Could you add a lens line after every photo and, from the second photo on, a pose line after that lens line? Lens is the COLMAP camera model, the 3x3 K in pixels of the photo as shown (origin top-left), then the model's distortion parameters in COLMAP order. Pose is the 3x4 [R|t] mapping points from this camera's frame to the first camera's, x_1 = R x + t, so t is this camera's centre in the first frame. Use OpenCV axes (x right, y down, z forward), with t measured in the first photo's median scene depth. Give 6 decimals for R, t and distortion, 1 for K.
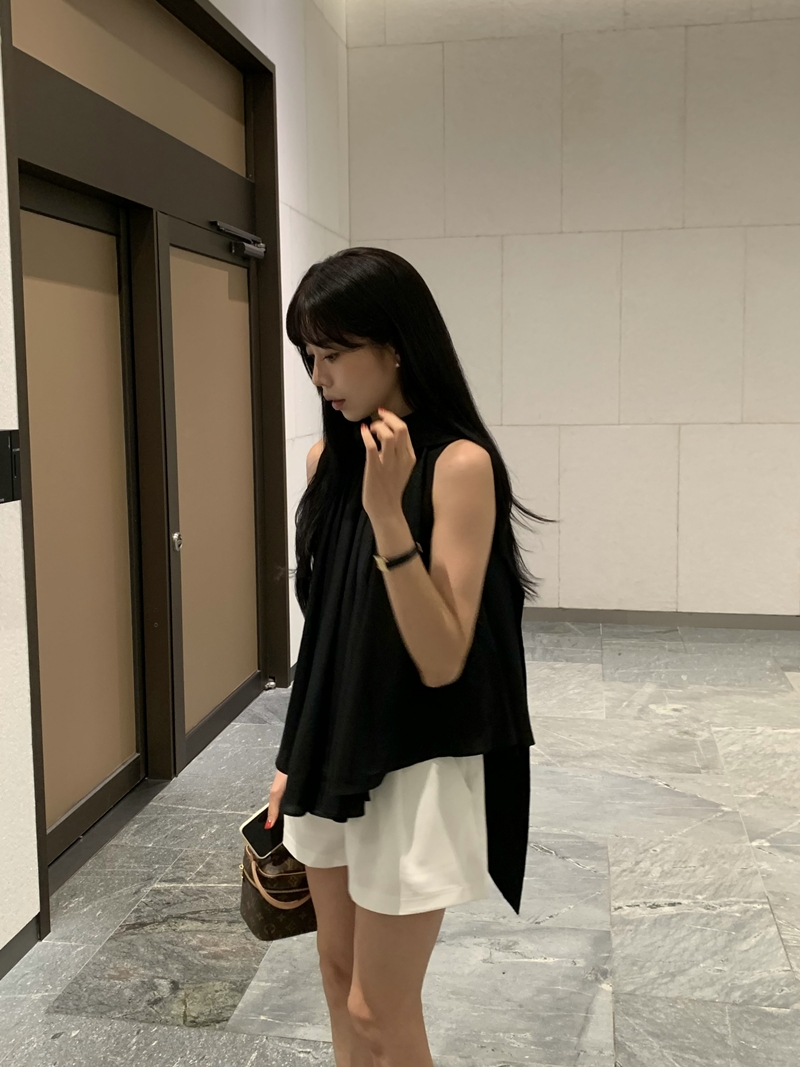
lens RADIAL K [[1038.3, 0, 396.1], [0, 1038.3, 482.6], [0, 0, 1]] dist [0.038574, 0.000000]
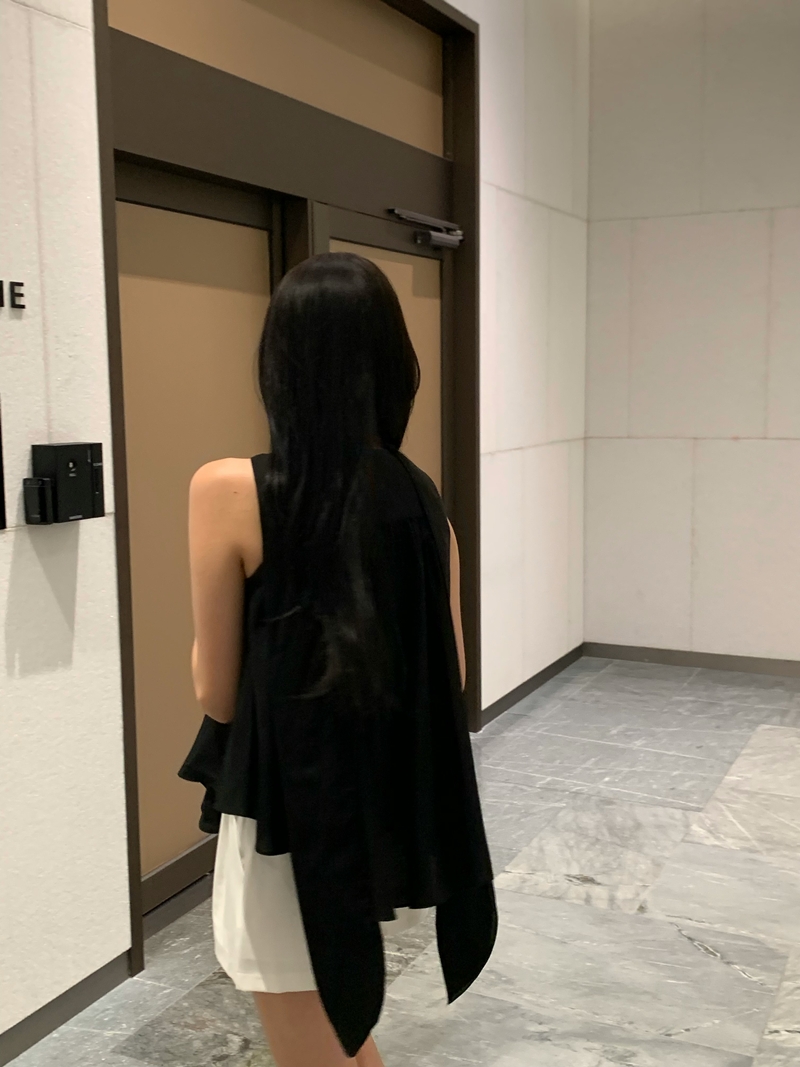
lens RADIAL K [[1181.4, 0, 407.5], [0, 1181.4, 524.9], [0, 0, 1]] dist [0.038292, 0.000000]
pose [[0.964111, 0.028689, -0.263944, 0.164914], [-0.022823, 0.999420, 0.025266, -0.008288], [0.264516, -0.018336, 0.964207, 0.026103]]
